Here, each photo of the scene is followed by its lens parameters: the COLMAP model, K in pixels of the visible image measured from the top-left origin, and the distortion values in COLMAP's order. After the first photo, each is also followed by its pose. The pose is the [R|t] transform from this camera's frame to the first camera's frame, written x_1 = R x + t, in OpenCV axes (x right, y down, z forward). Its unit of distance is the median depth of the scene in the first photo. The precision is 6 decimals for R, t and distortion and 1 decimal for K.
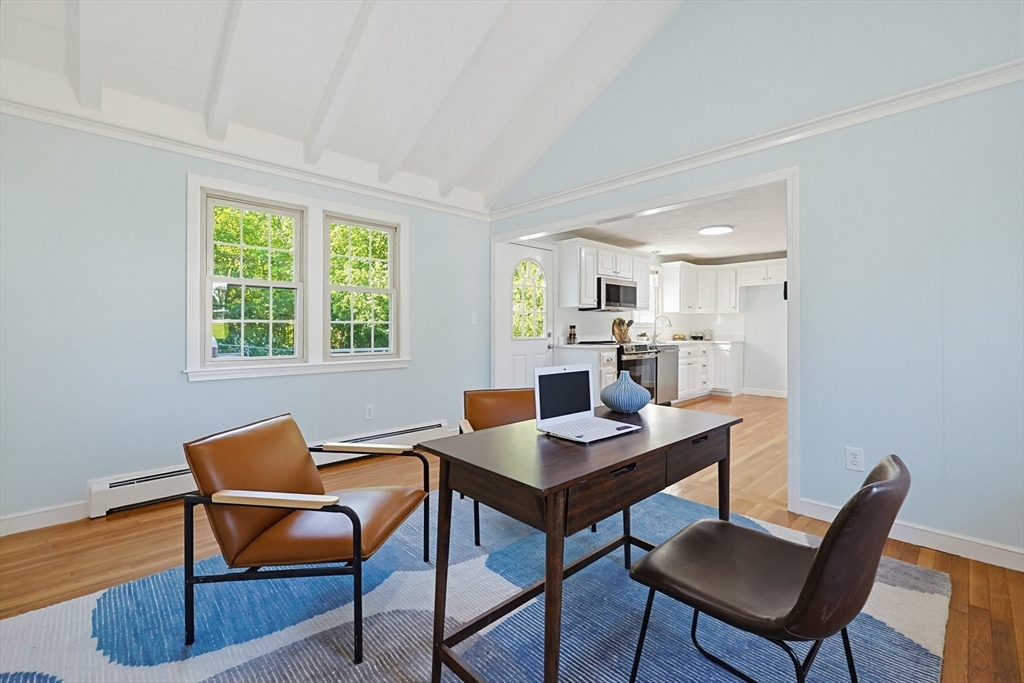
lens RADIAL K [[440.1, 0, 508.7], [0, 440.1, 331.0], [0, 0, 1]] dist [-0.002247, 0.000542]
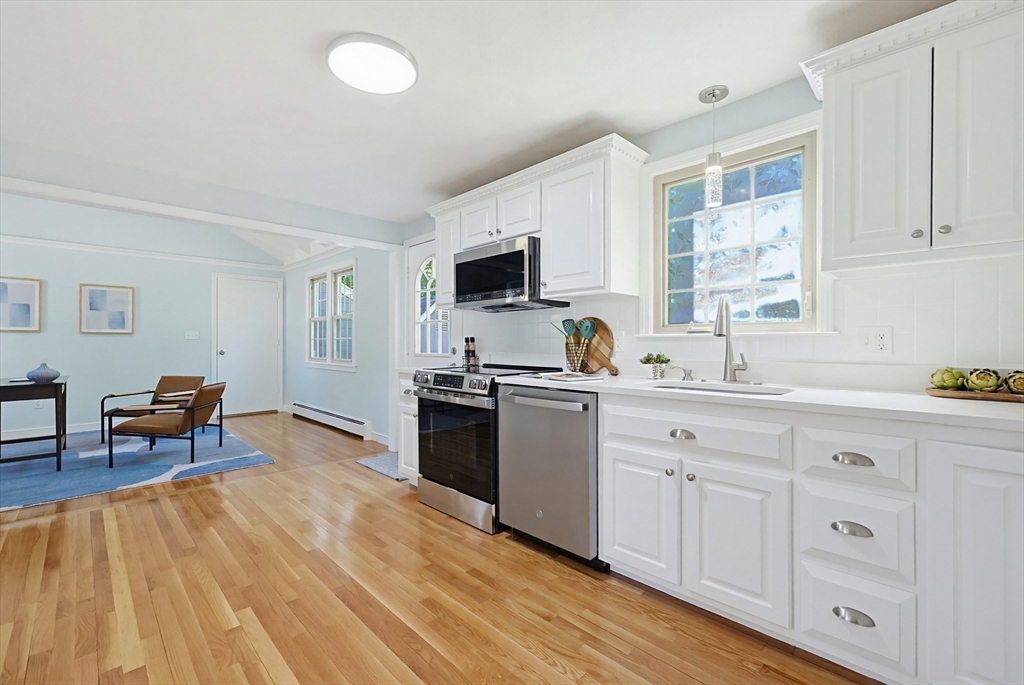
lens RADIAL K [[440.1, 0, 517.7], [0, 440.1, 348.3], [0, 0, 1]] dist [-0.002247, 0.000542]
pose [[0.022818, 0.012234, -0.999665, 0.709428], [-0.003365, 0.999920, 0.012160, -0.004208], [0.999734, 0.003087, 0.022857, 0.943205]]
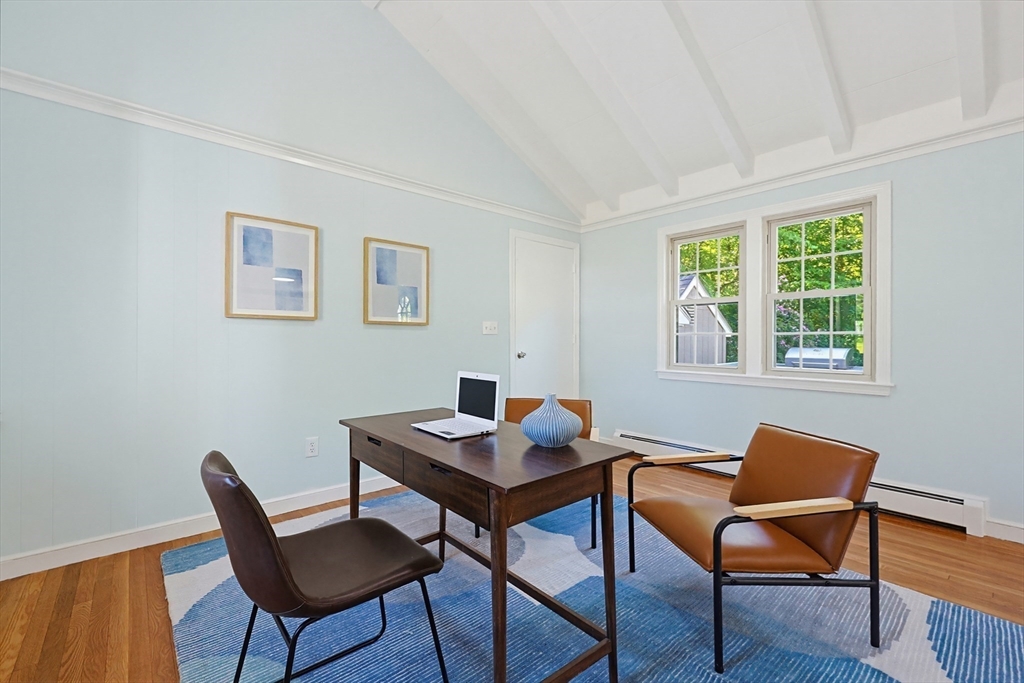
lens RADIAL K [[440.1, 0, 528.6], [0, 440.1, 342.4], [0, 0, 1]] dist [-0.002247, 0.000542]
pose [[-0.026418, 0.005407, -0.999636, 0.314331], [-0.006010, 0.999966, 0.005567, -0.001827], [0.999633, 0.006155, -0.026385, 0.290332]]
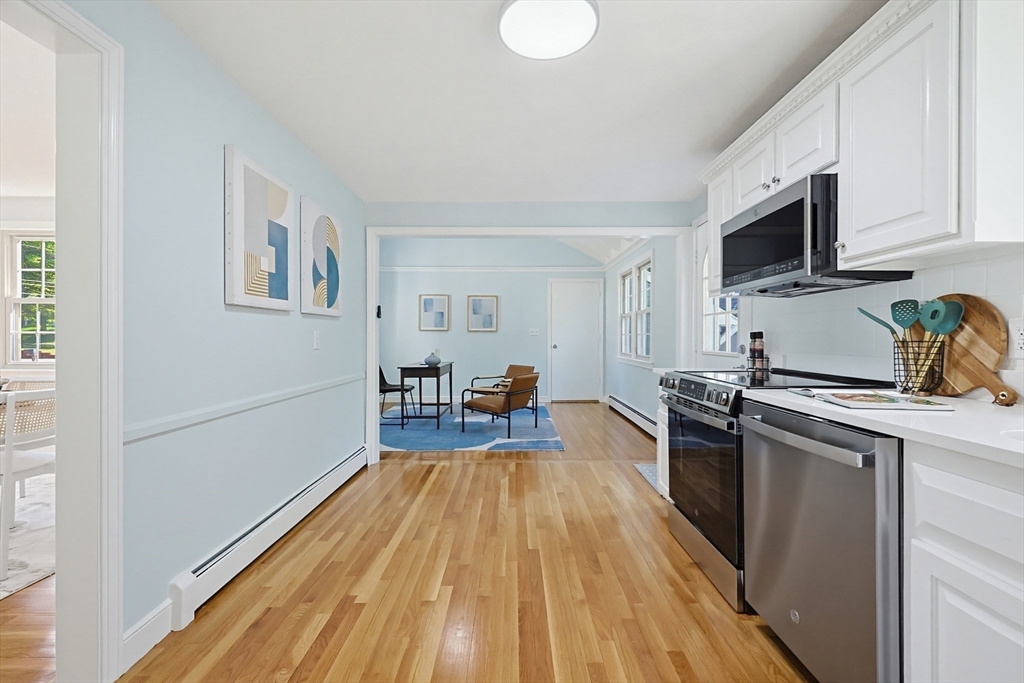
lens RADIAL K [[440.1, 0, 511.6], [0, 440.1, 343.2], [0, 0, 1]] dist [-0.002247, 0.000542]
pose [[-0.688896, 0.010086, -0.724790, 0.611985], [-0.001629, 0.999879, 0.015463, -0.006600], [0.724858, 0.011833, -0.688796, 1.017545]]
